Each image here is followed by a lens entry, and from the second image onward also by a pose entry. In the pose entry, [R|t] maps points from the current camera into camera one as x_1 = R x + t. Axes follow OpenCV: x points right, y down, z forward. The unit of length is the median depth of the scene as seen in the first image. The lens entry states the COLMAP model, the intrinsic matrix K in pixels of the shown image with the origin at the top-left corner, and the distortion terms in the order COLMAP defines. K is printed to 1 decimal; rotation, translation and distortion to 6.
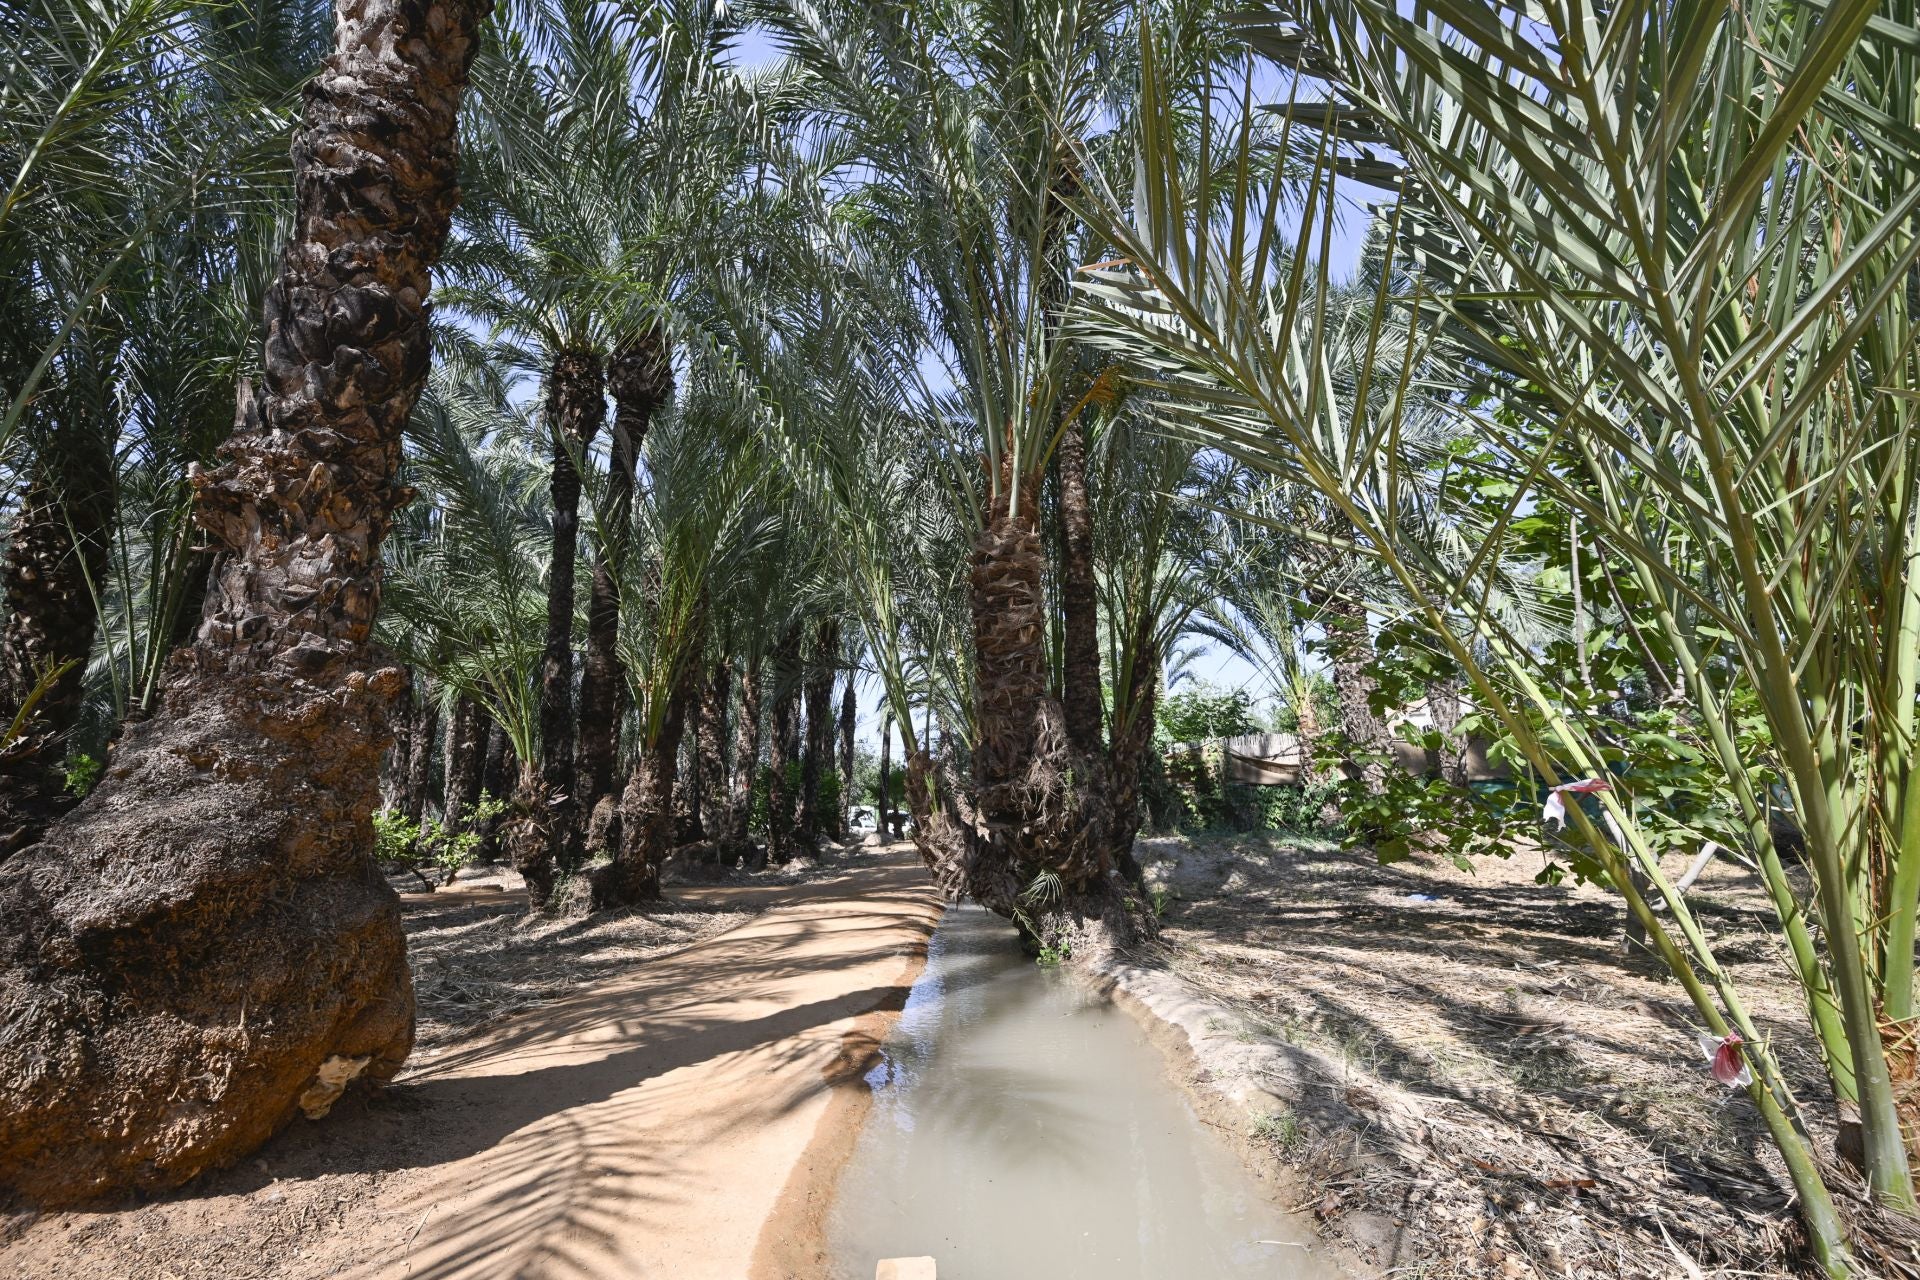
lens RADIAL K [[776.1, 0, 952.8], [0, 776.1, 633.8], [0, 0, 1]] dist [0.001628, 0.000447]
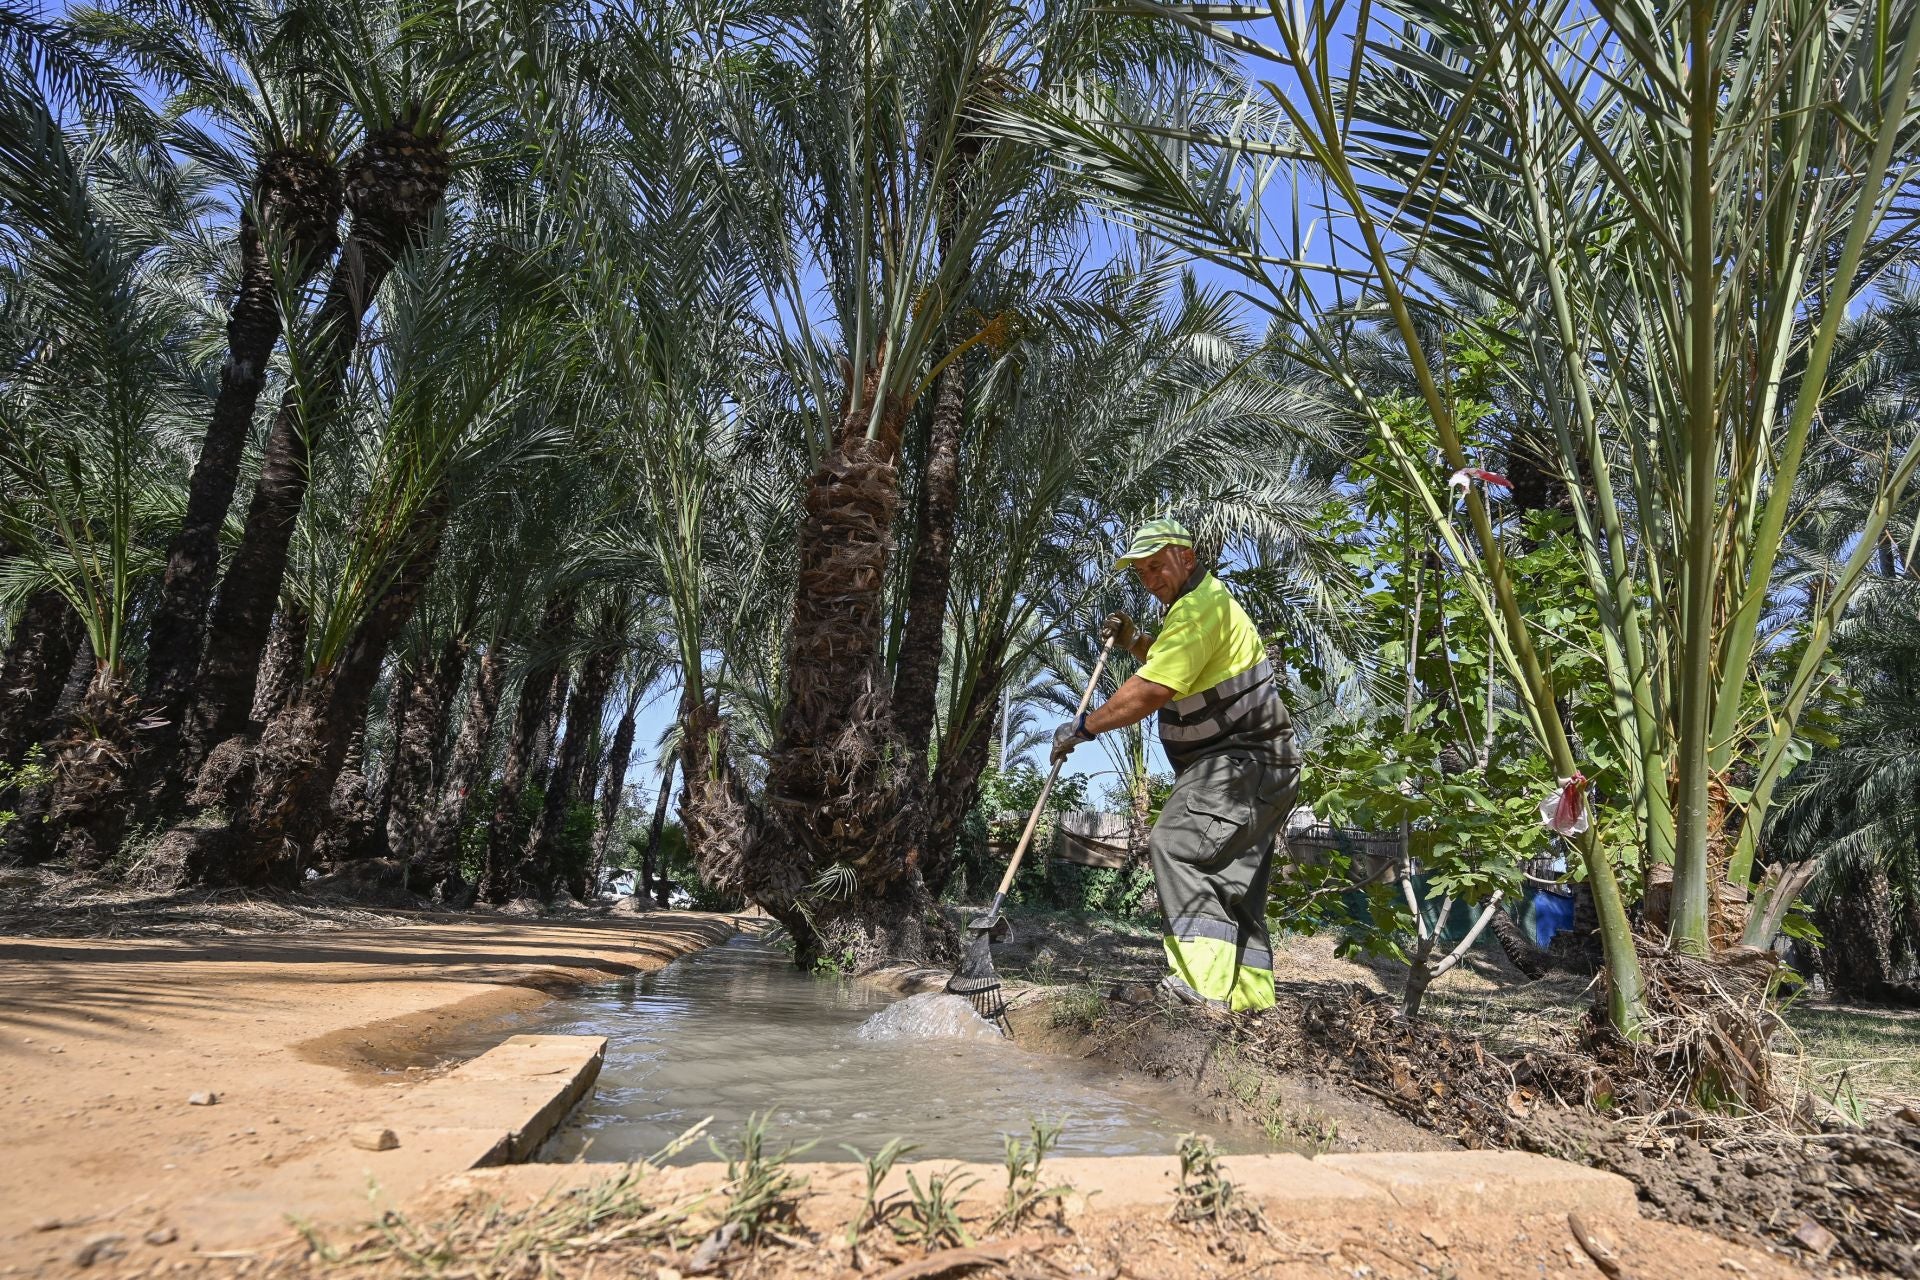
lens RADIAL K [[879.8, 0, 1017.8], [0, 879.8, 710.5], [0, 0, 1]] dist [-0.002720, 0.000117]
pose [[0.949606, 0.158778, 0.270257, 0.016479], [-0.157277, 0.987176, -0.027346, 0.118838], [-0.271133, -0.016537, 0.962400, 0.037691]]
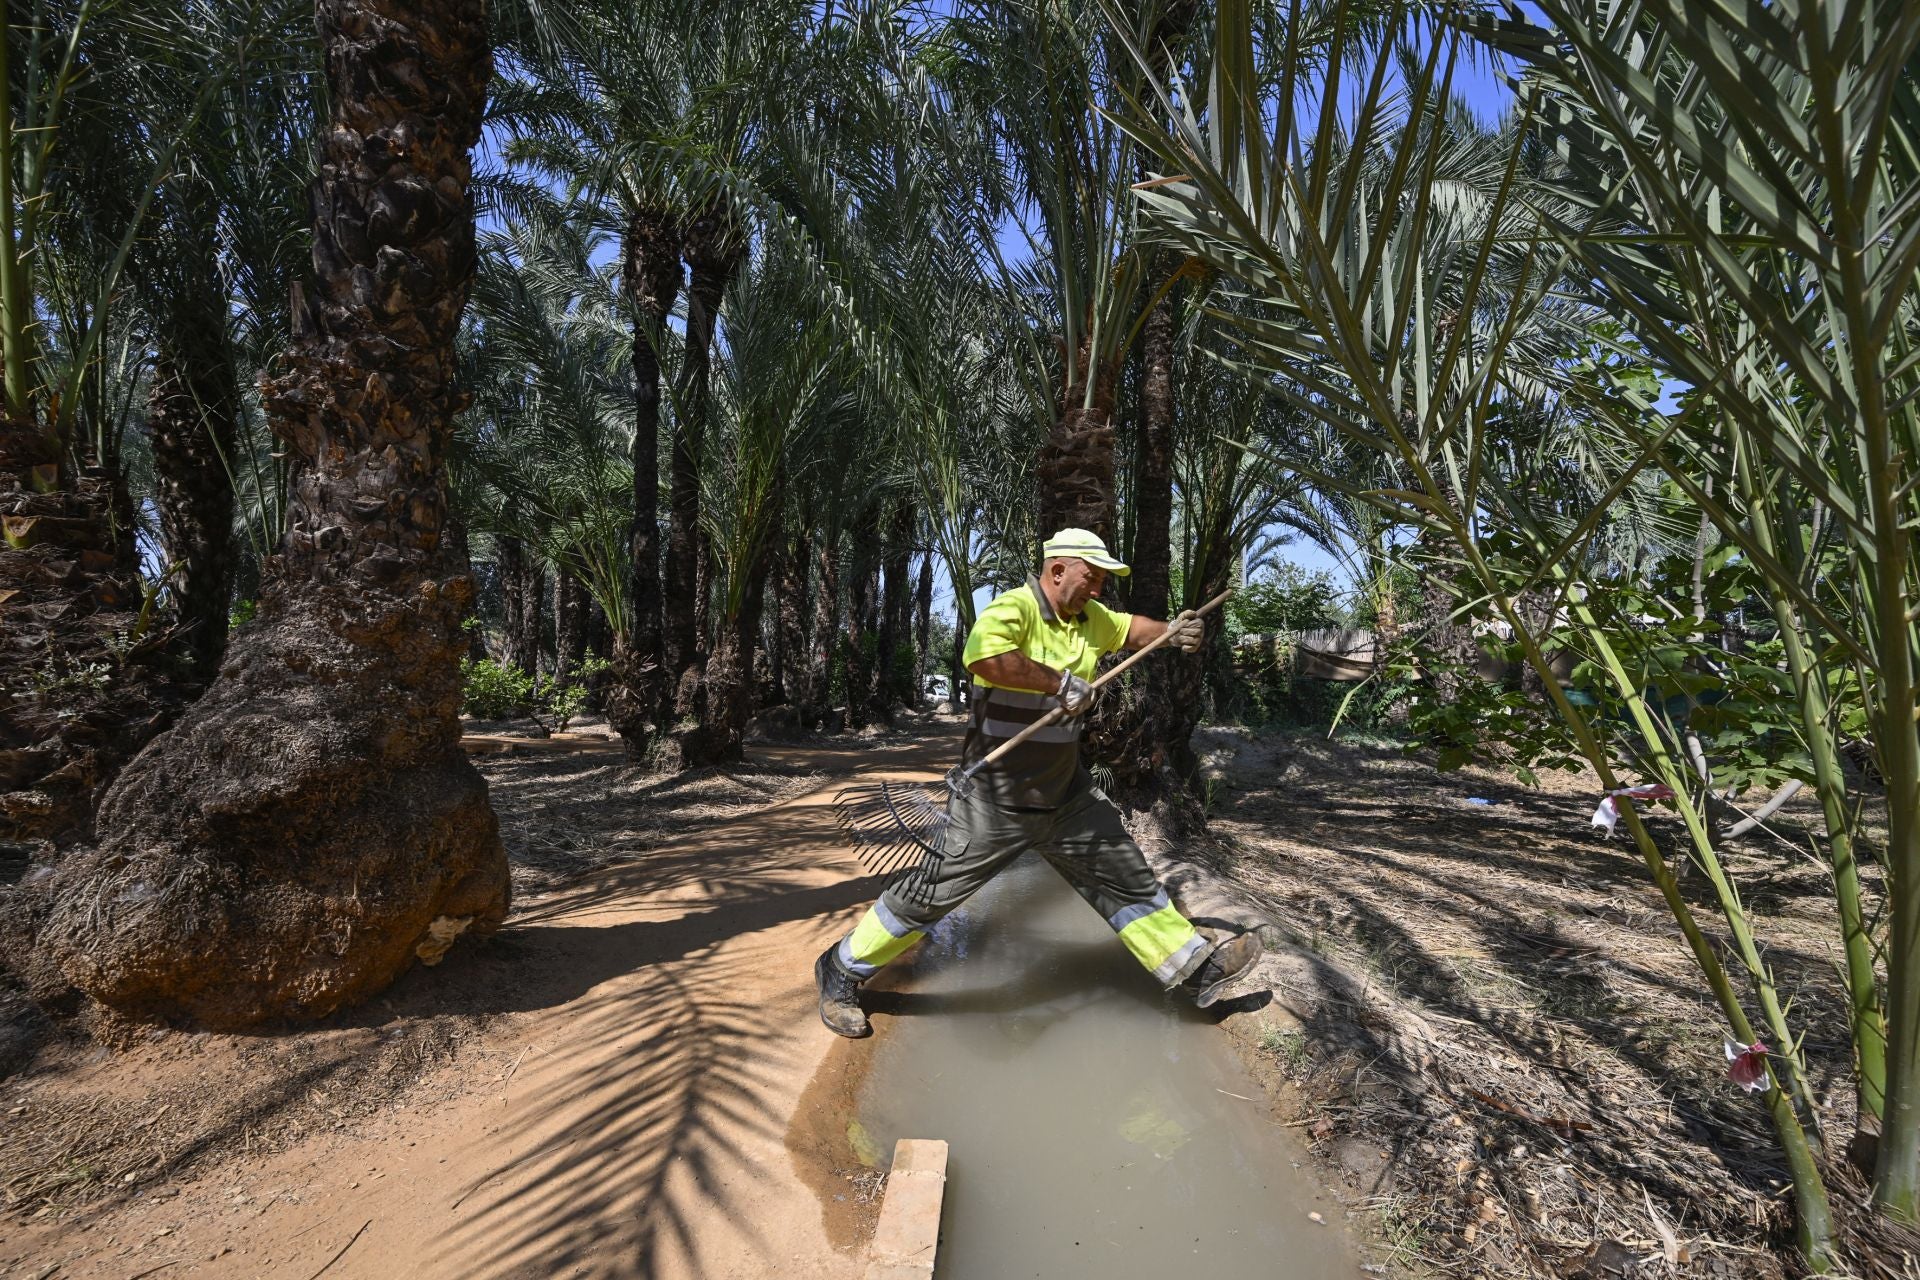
lens RADIAL K [[761.3, 0, 963.3], [0, 761.3, 643.1], [0, 0, 1]] dist [-0.001142, 0.000419]
pose [[0.995479, 0.046216, -0.082980, 0.013981], [-0.030901, 0.983695, 0.177170, -0.024171], [0.089815, -0.173805, 0.980676, 0.013493]]
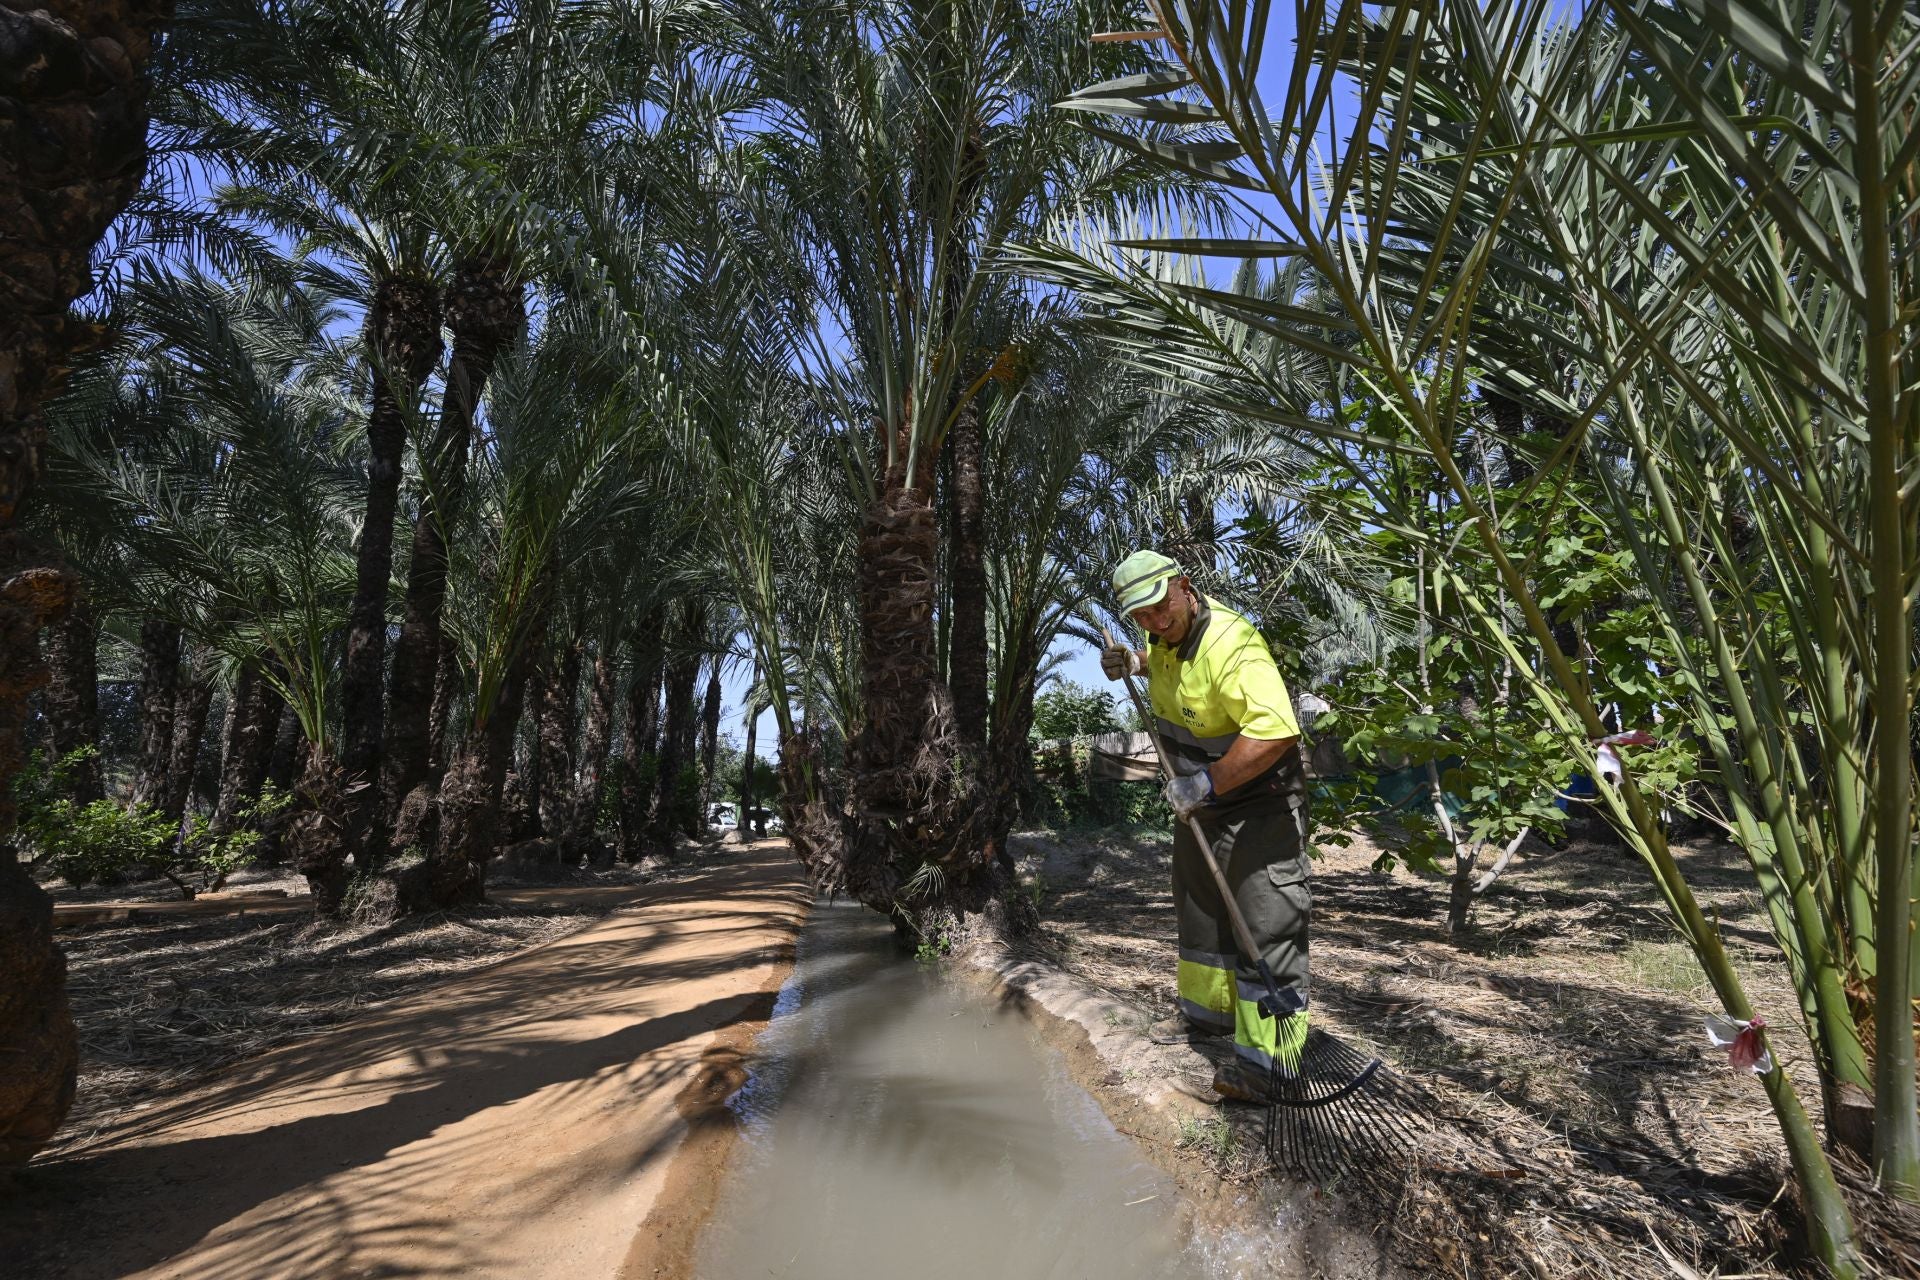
lens RADIAL K [[766.4, 0, 964.7], [0, 766.4, 637.3], [0, 0, 1]] dist [-0.000373, 0.000760]
pose [[0.982548, 0.041397, 0.181345, -0.014971], [-0.042098, 0.999113, 0.000018, 0.024060], [-0.181183, -0.007652, 0.983420, 0.062412]]
